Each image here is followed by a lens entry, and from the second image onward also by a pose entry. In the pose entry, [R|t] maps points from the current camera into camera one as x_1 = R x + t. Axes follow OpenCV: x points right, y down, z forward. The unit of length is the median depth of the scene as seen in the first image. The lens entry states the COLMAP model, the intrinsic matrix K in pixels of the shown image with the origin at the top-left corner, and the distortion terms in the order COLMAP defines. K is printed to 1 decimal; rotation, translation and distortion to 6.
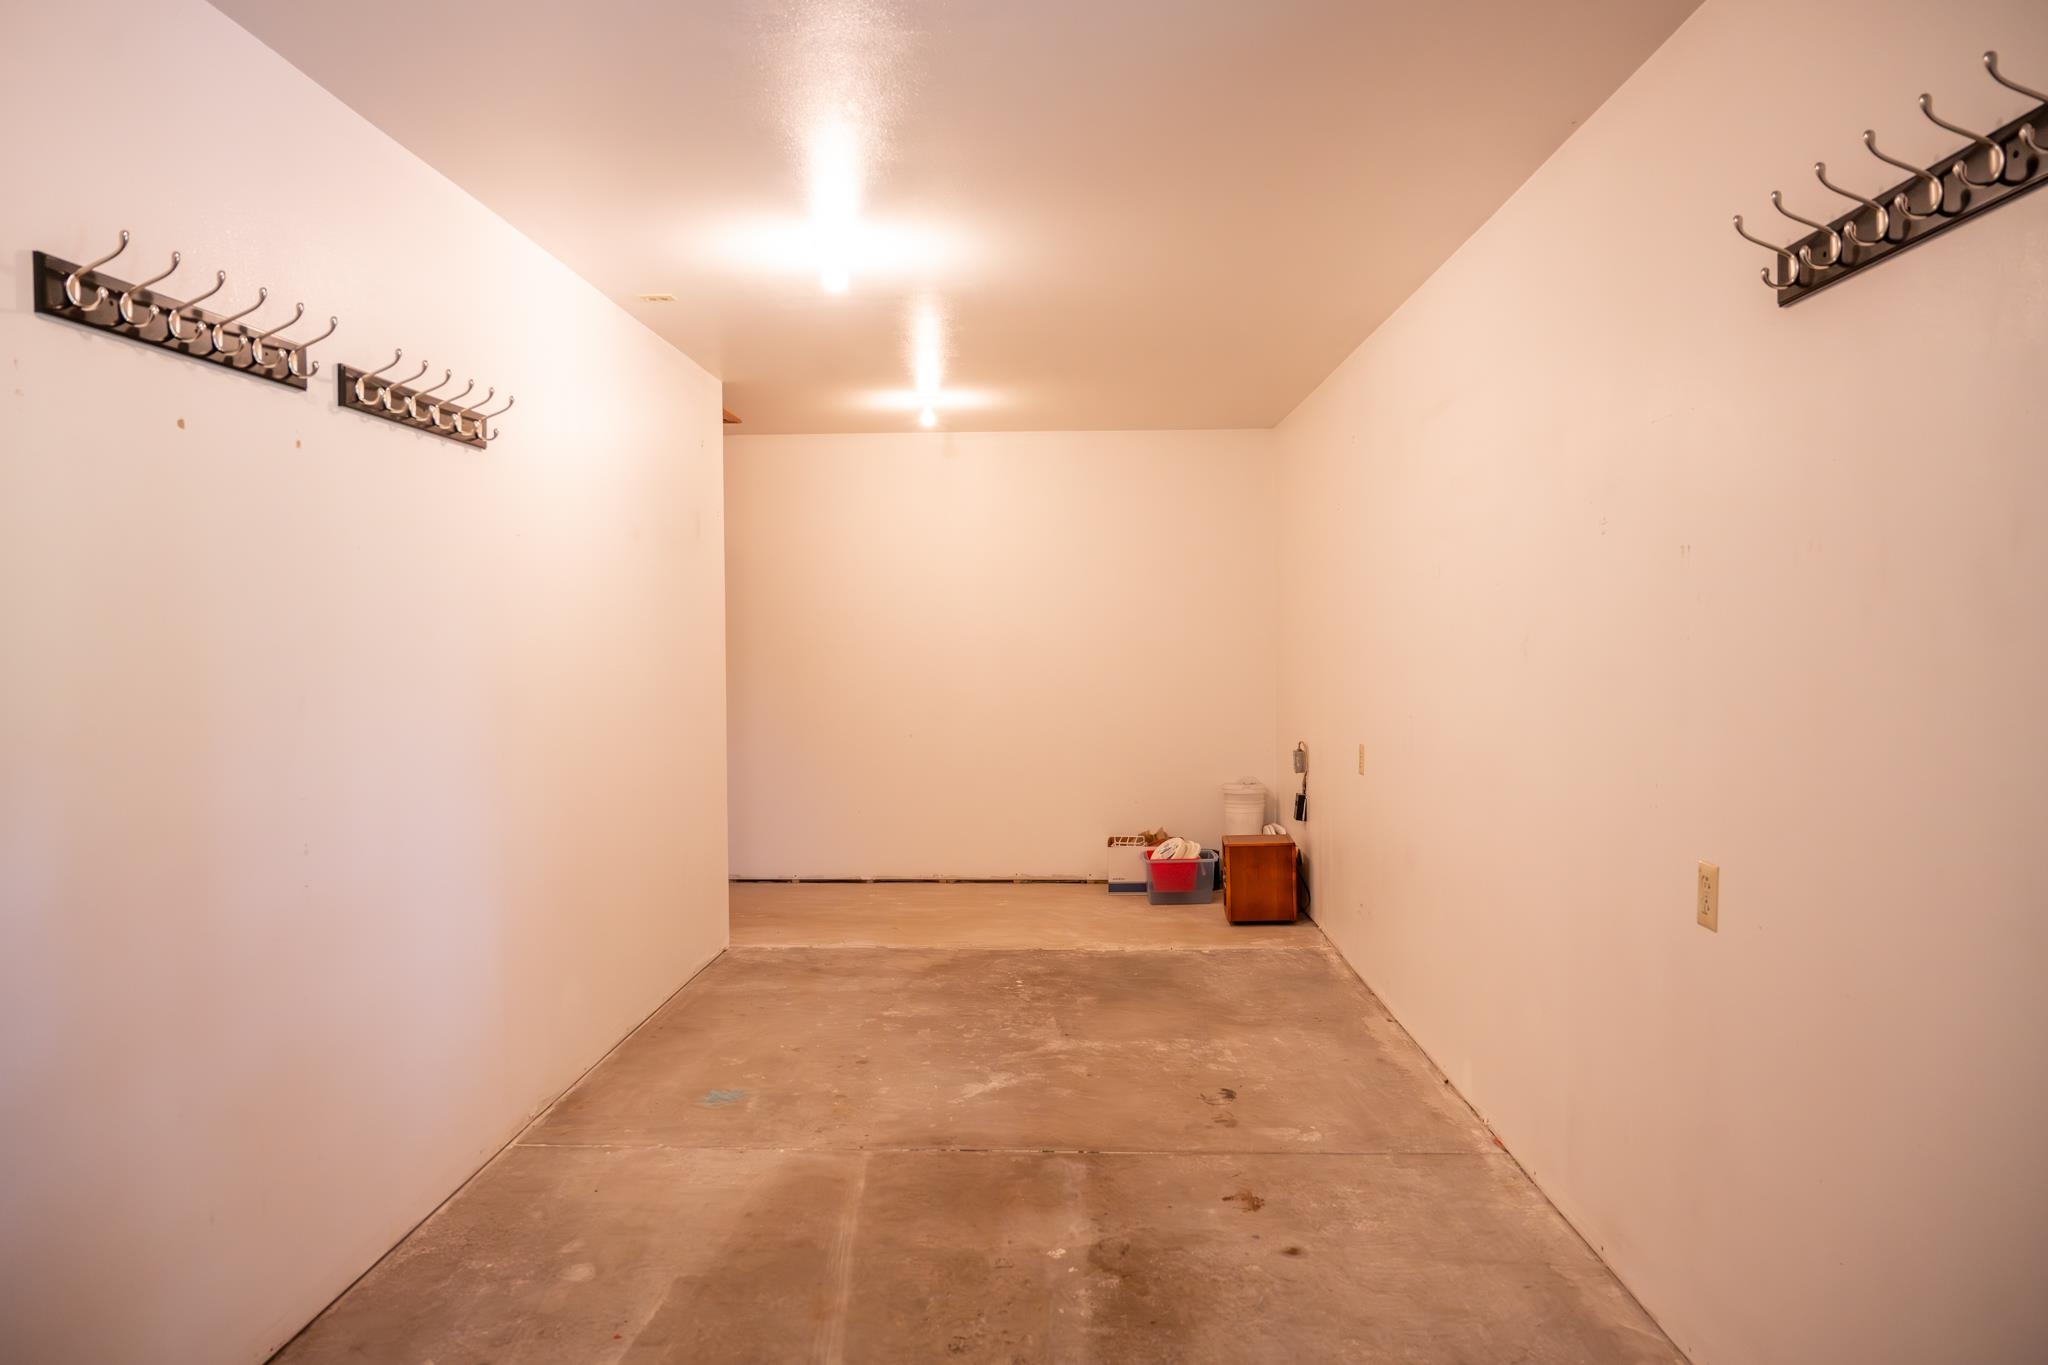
lens RADIAL K [[1386.9, 0, 1024.6], [0, 1386.9, 678.2], [0, 0, 1]] dist [-0.010874, -0.003629]
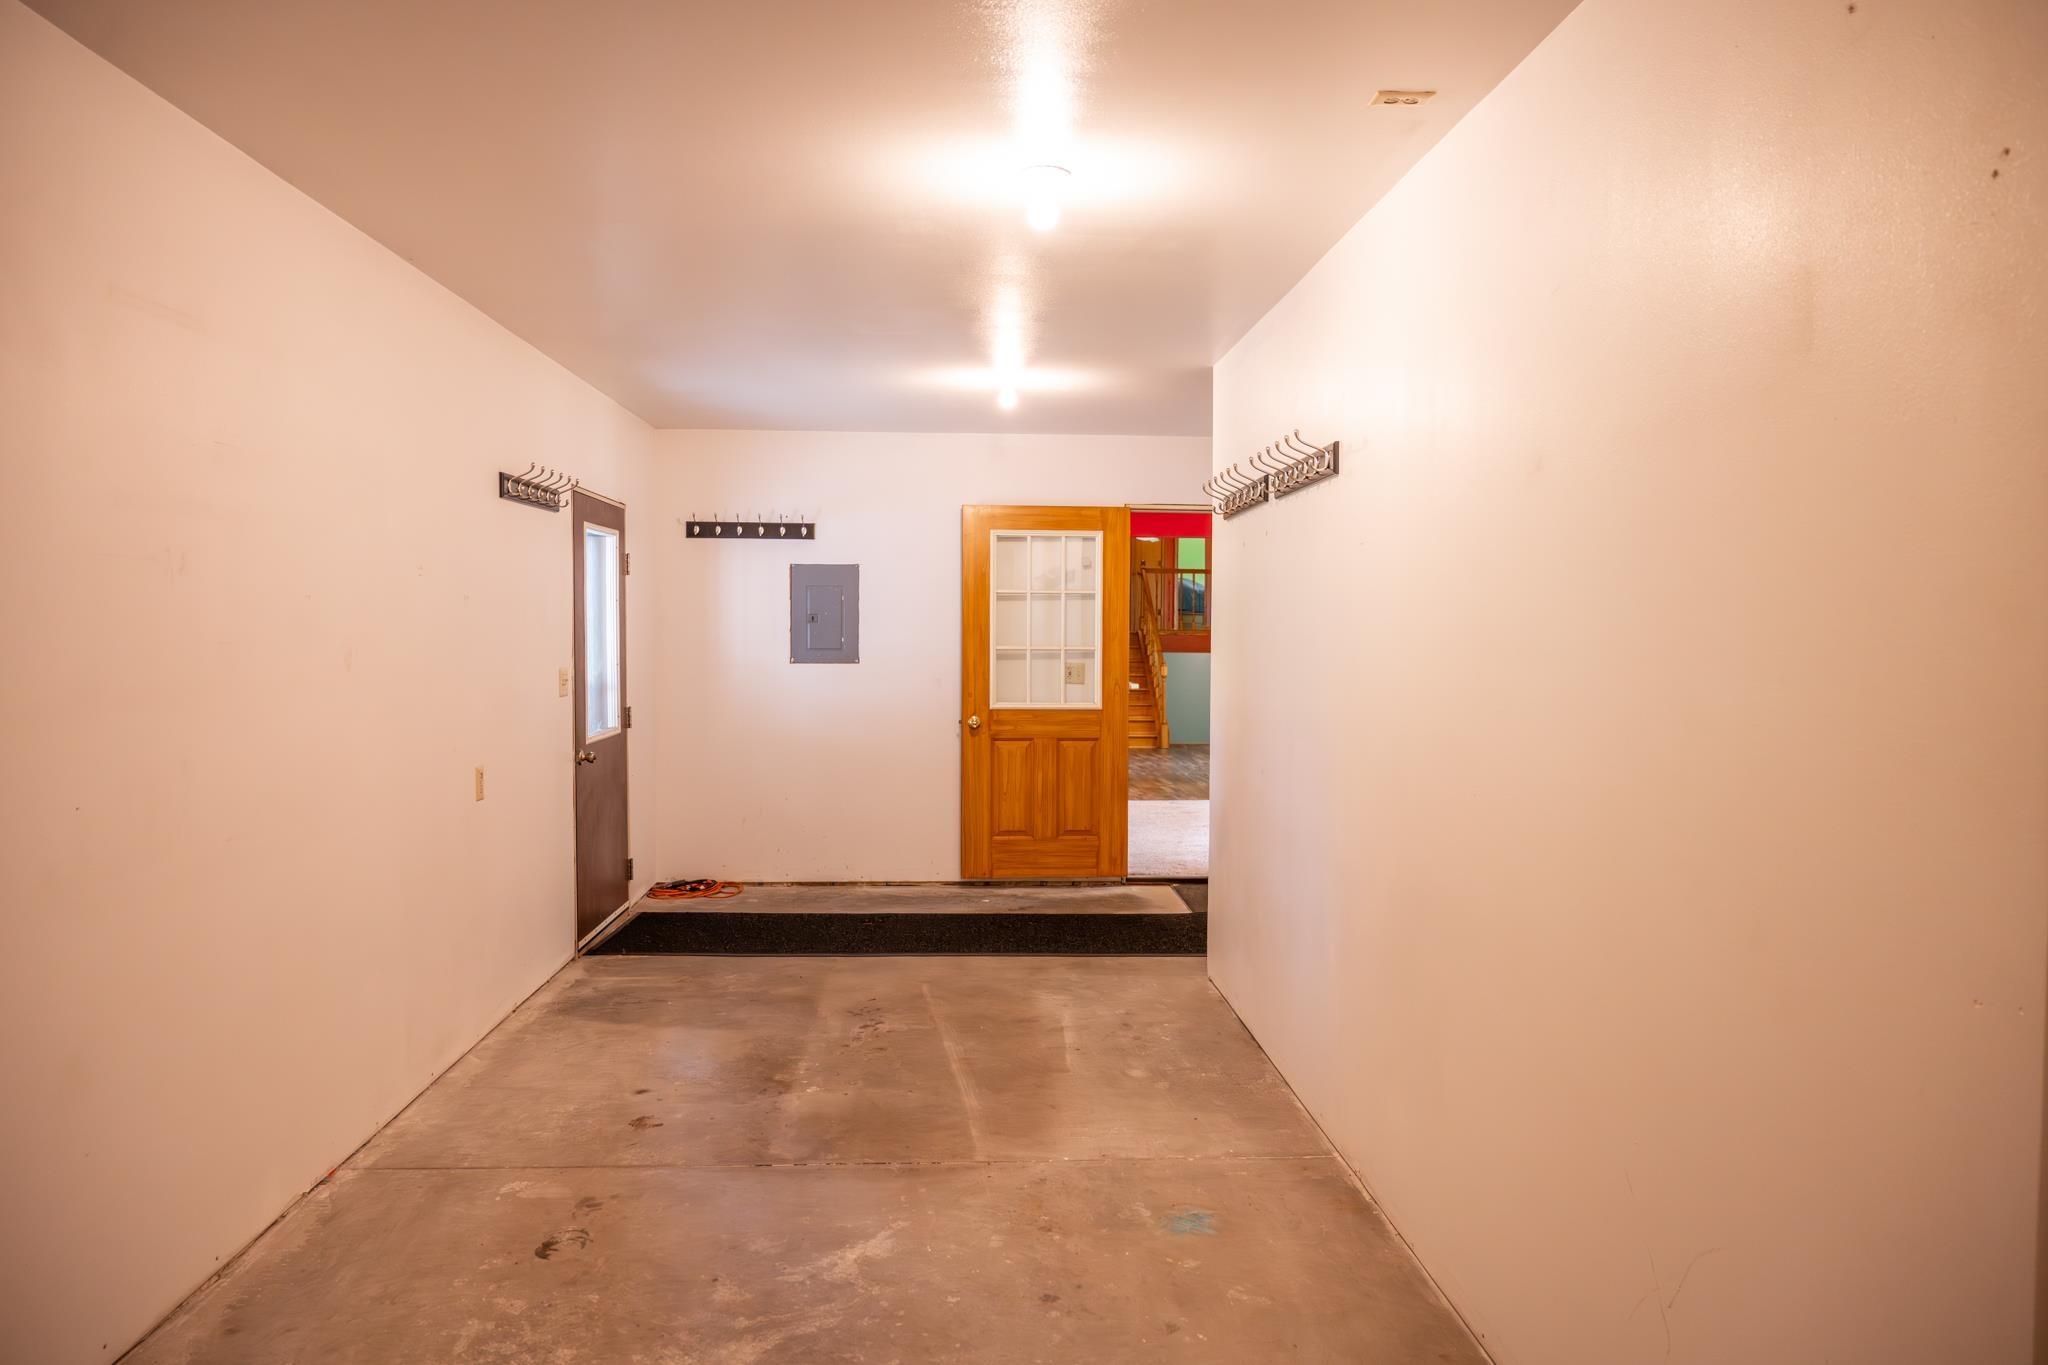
lens RADIAL K [[1386.9, 0, 1022.1], [0, 1386.9, 683.4], [0, 0, 1]] dist [-0.010874, -0.003629]
pose [[-0.996574, 0.002638, -0.082660, -0.062038], [-0.003103, 0.997595, 0.069249, -0.077967], [0.082644, 0.069269, -0.994169, 2.037335]]
